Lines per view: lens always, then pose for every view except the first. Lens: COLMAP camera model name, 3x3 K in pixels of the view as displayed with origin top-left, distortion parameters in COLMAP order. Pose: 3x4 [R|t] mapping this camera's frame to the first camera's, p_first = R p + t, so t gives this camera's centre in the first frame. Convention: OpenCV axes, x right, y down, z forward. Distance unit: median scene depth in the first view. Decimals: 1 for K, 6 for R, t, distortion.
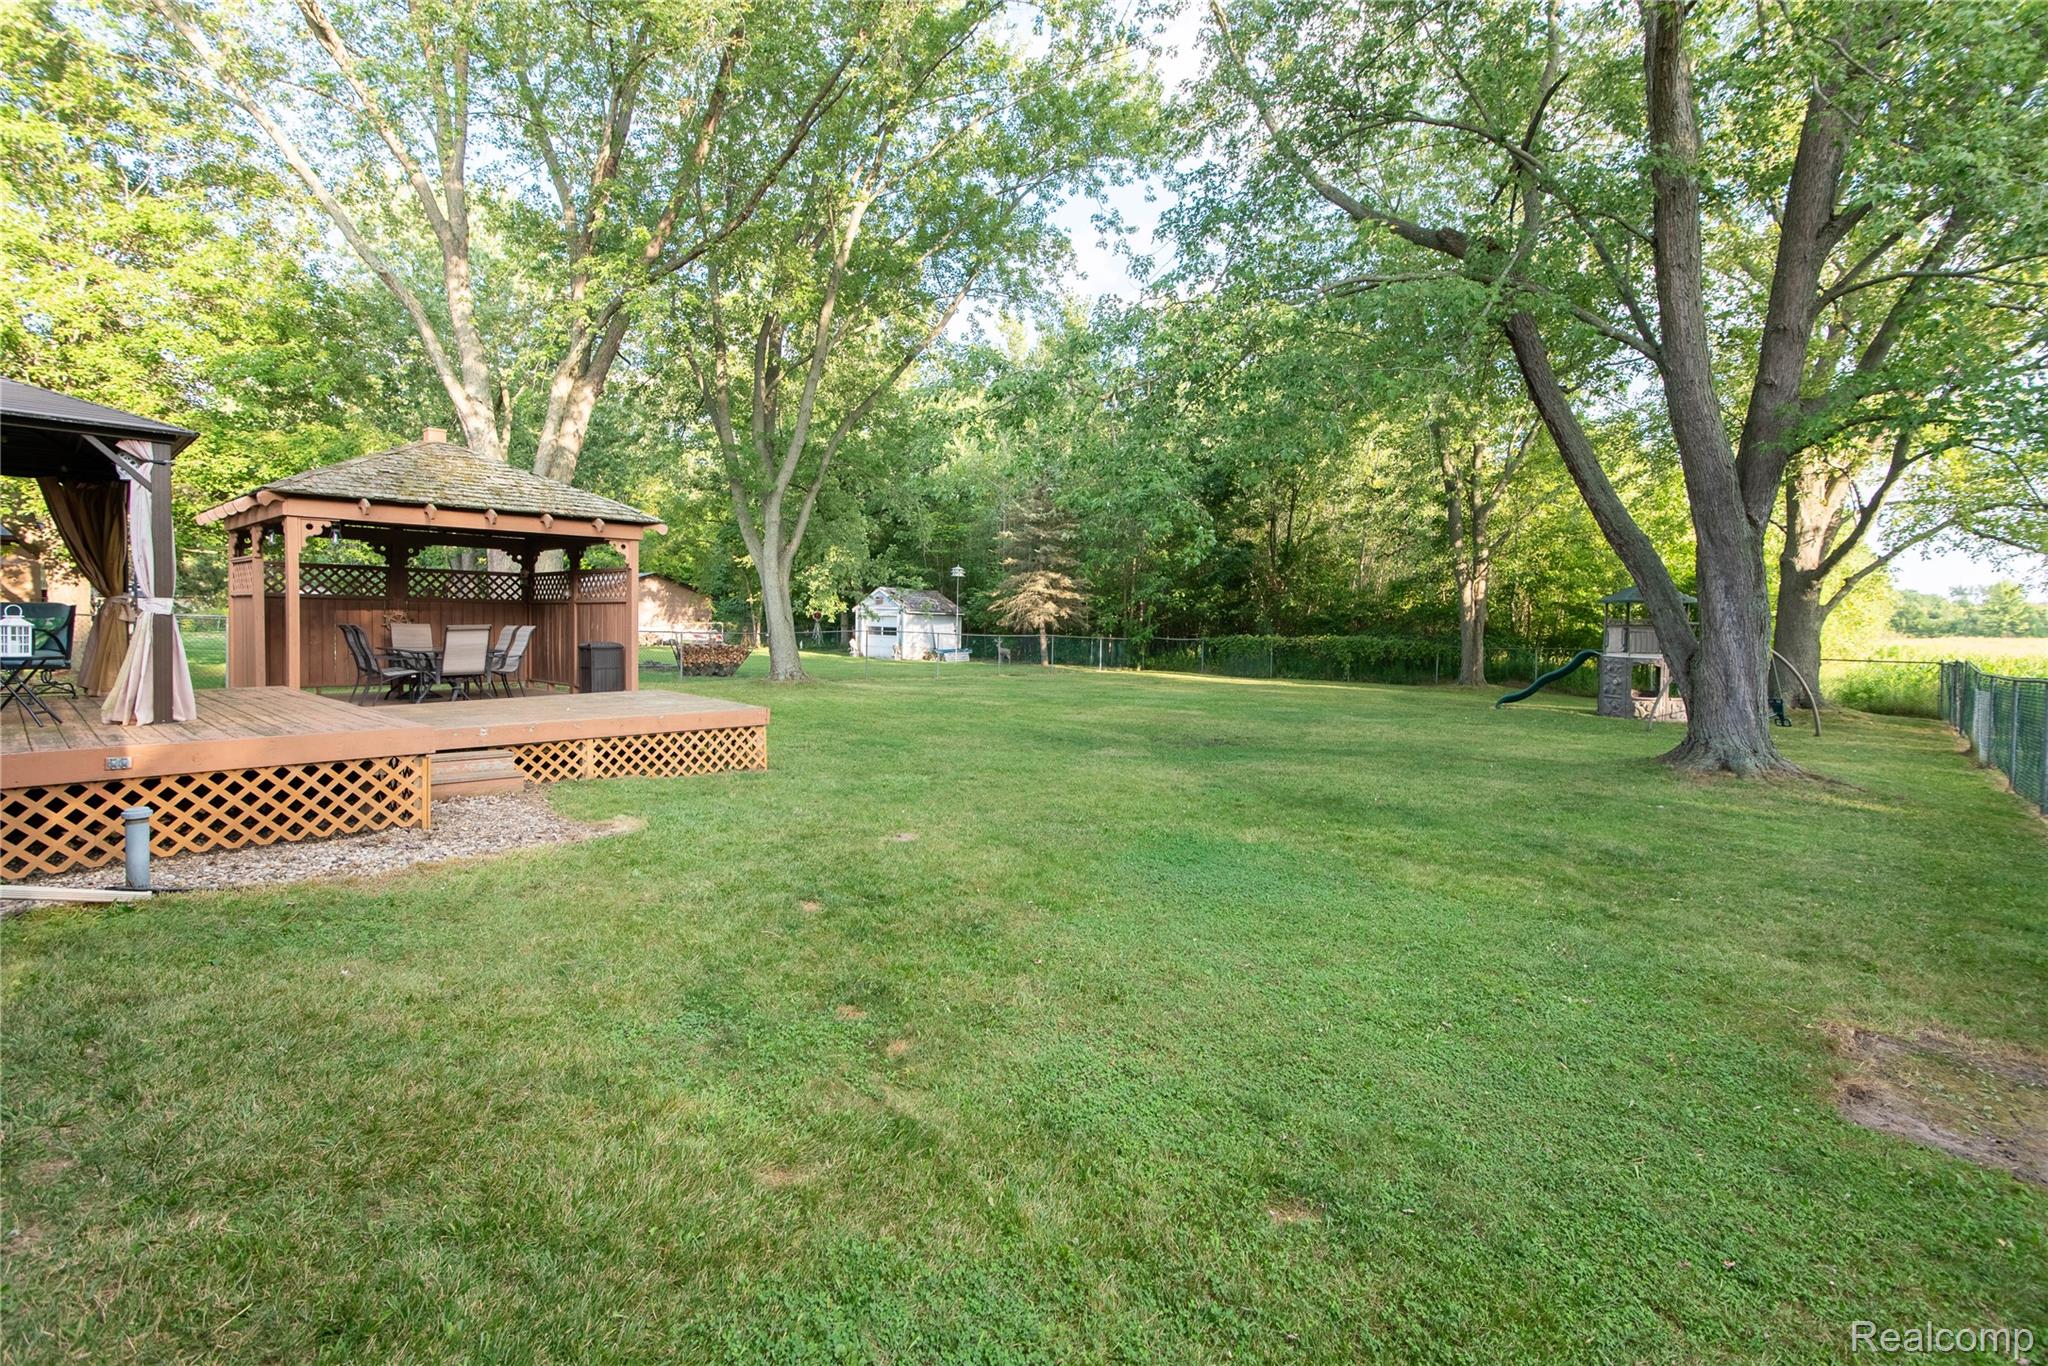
lens RADIAL K [[941.2, 0, 1023.2], [0, 941.2, 666.1], [0, 0, 1]] dist [0.029321, -0.008784]
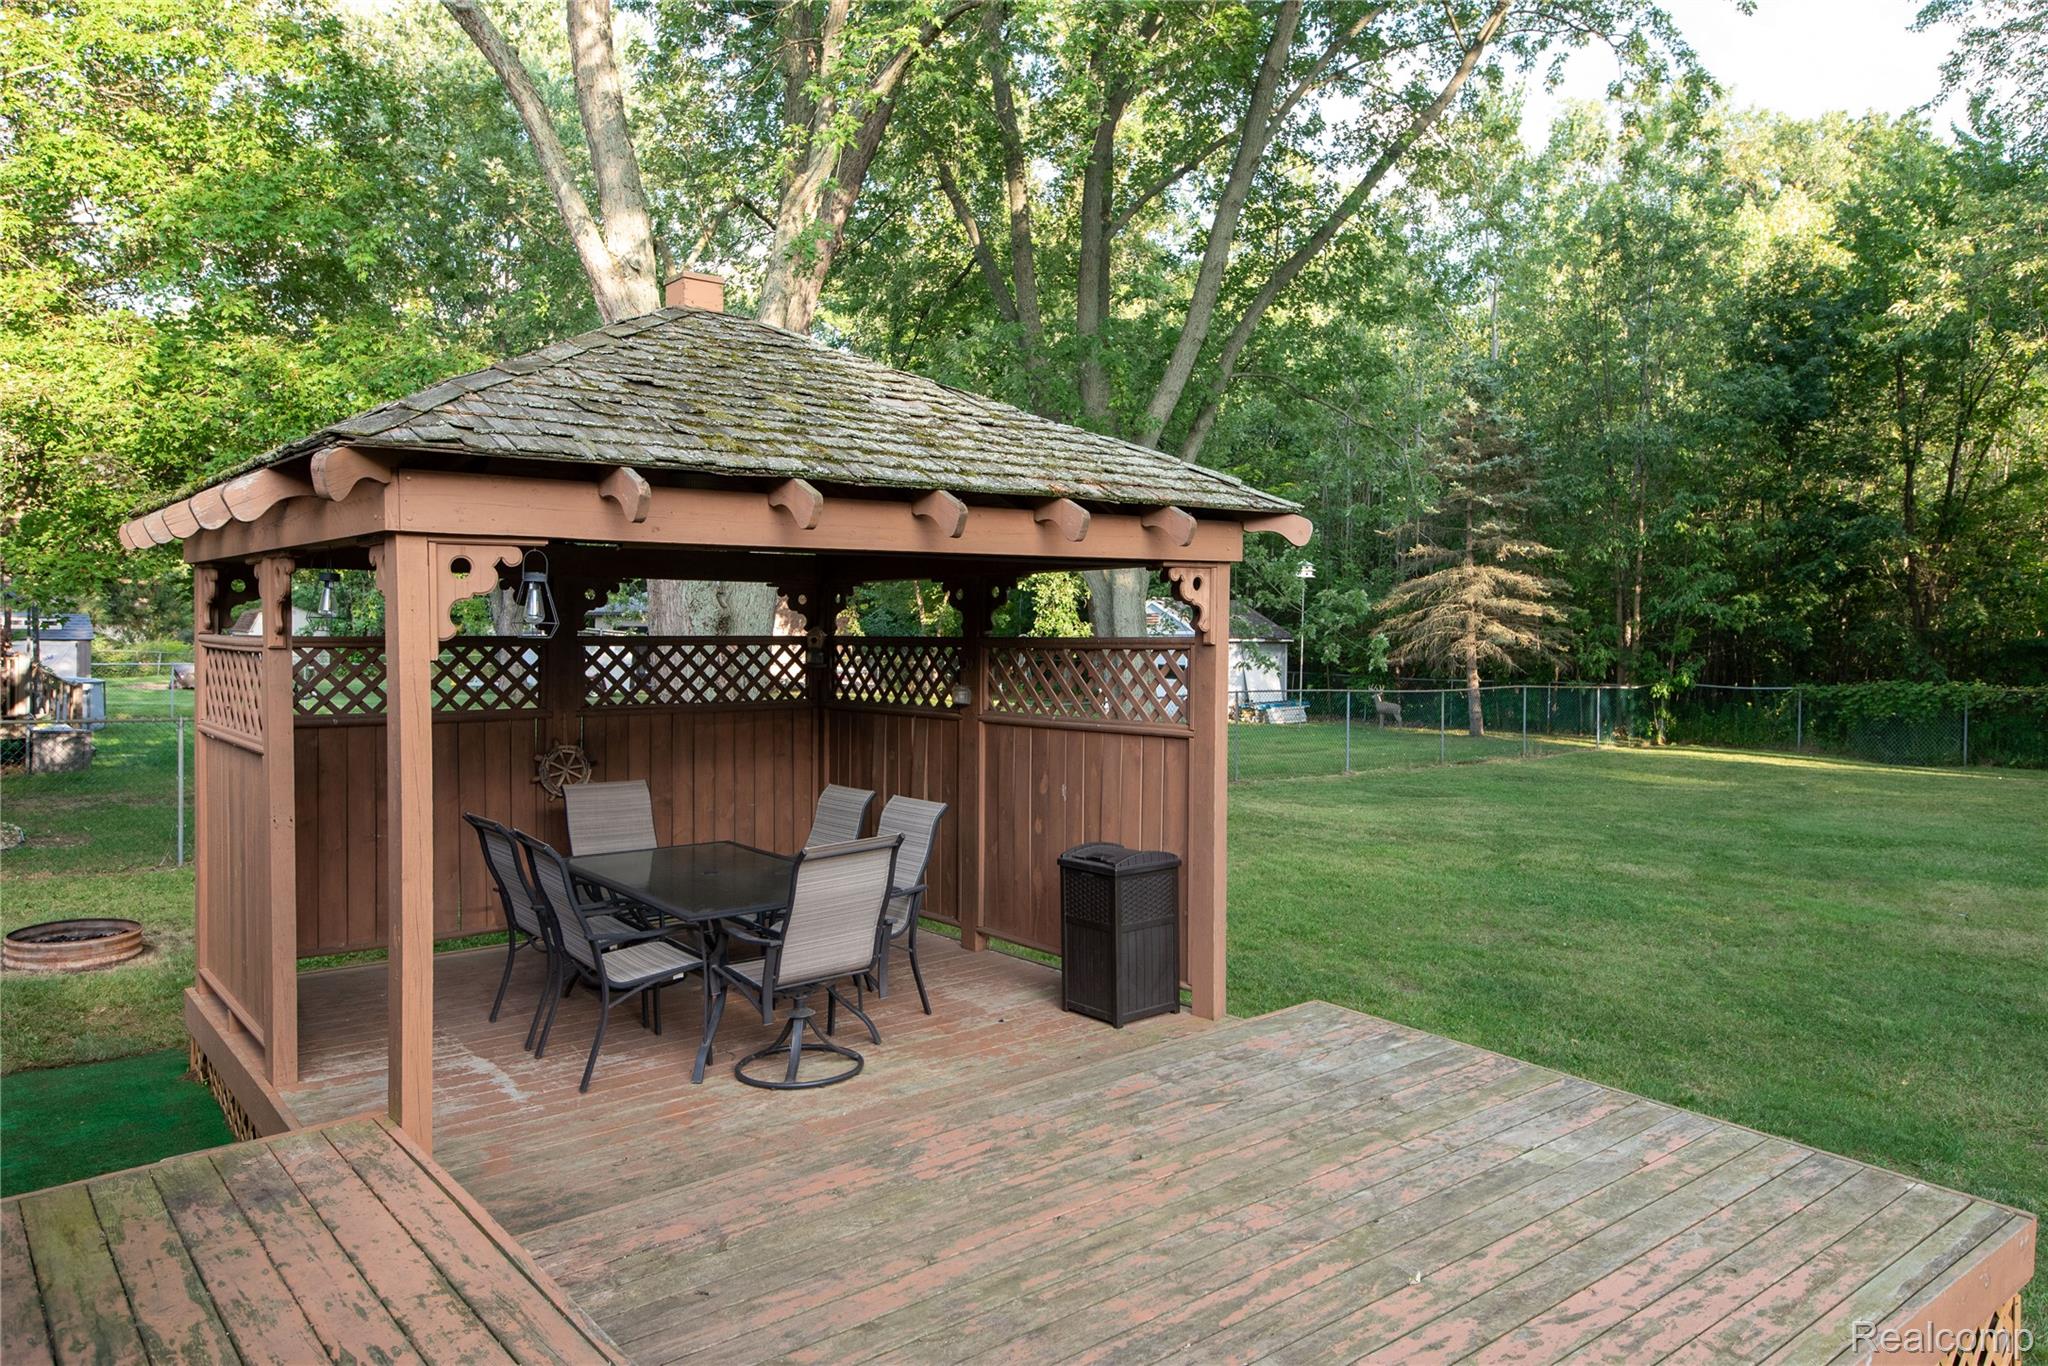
lens RADIAL K [[1368.4, 0, 1005.5], [0, 1368.4, 669.9], [0, 0, 1]] dist [0.030422, -0.002154]
pose [[0.988863, -0.007088, -0.148661, -0.139493], [0.004740, 0.999858, -0.016147, -0.028713], [0.148754, 0.015263, 0.988756, 0.163157]]
